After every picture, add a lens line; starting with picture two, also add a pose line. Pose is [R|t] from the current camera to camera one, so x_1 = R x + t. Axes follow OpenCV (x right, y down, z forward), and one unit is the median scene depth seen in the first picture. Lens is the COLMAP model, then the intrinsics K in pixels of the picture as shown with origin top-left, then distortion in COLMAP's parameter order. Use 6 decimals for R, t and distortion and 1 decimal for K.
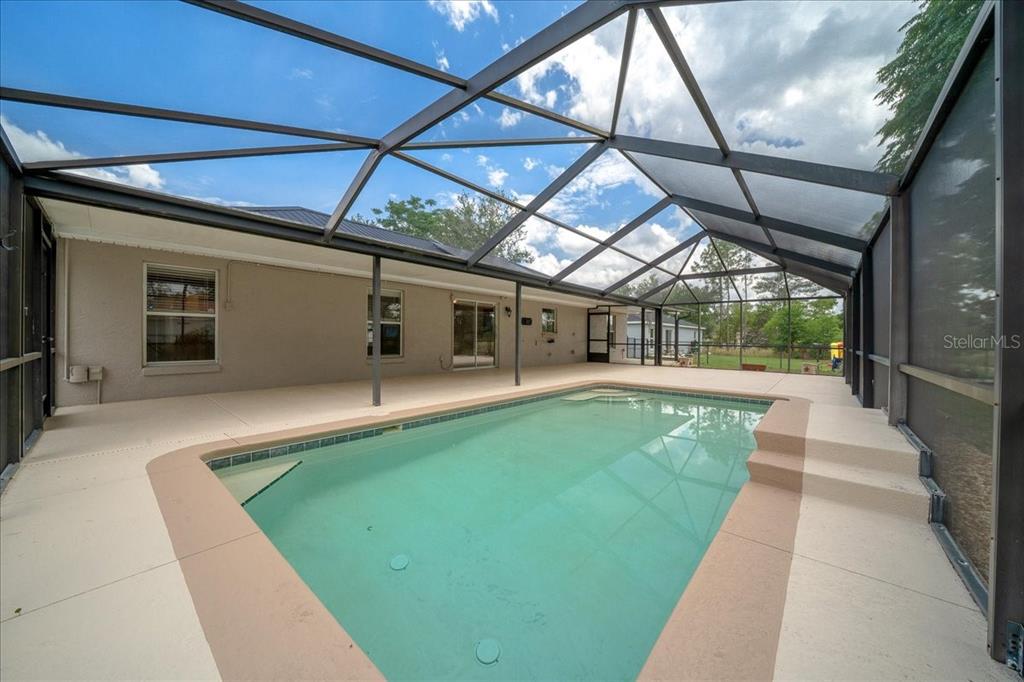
lens RADIAL K [[358.3, 0, 512.0], [0, 358.3, 341.0], [0, 0, 1]] dist [-0.000577, -0.000061]
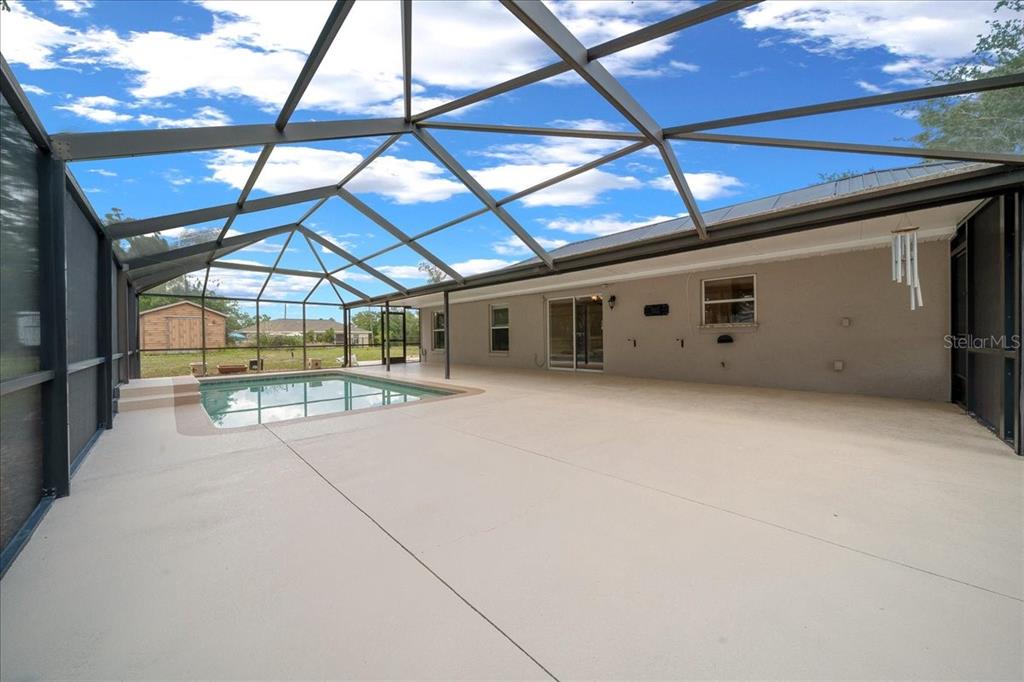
lens RADIAL K [[358.3, 0, 512.0], [0, 358.3, 341.0], [0, 0, 1]] dist [-0.000577, -0.000061]
pose [[-0.056155, -0.001104, -0.998421, 0.822649], [0.002489, 0.999996, -0.001246, 0.002456], [0.998419, -0.002555, -0.056152, 0.891397]]
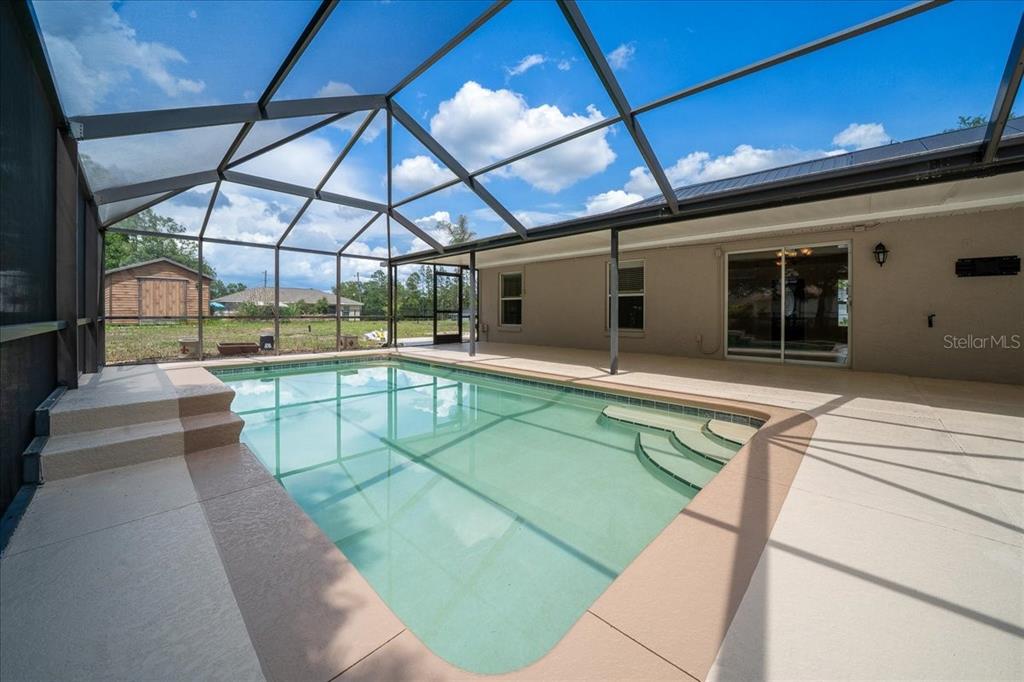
lens RADIAL K [[394.7, 0, 514.8], [0, 394.7, 319.5], [0, 0, 1]] dist [-0.014767, 0.000027]
pose [[-0.053653, 0.005898, -0.998542, 0.563045], [-0.017213, 0.999829, 0.006830, 0.009299], [0.998411, 0.017555, -0.053542, 0.597218]]
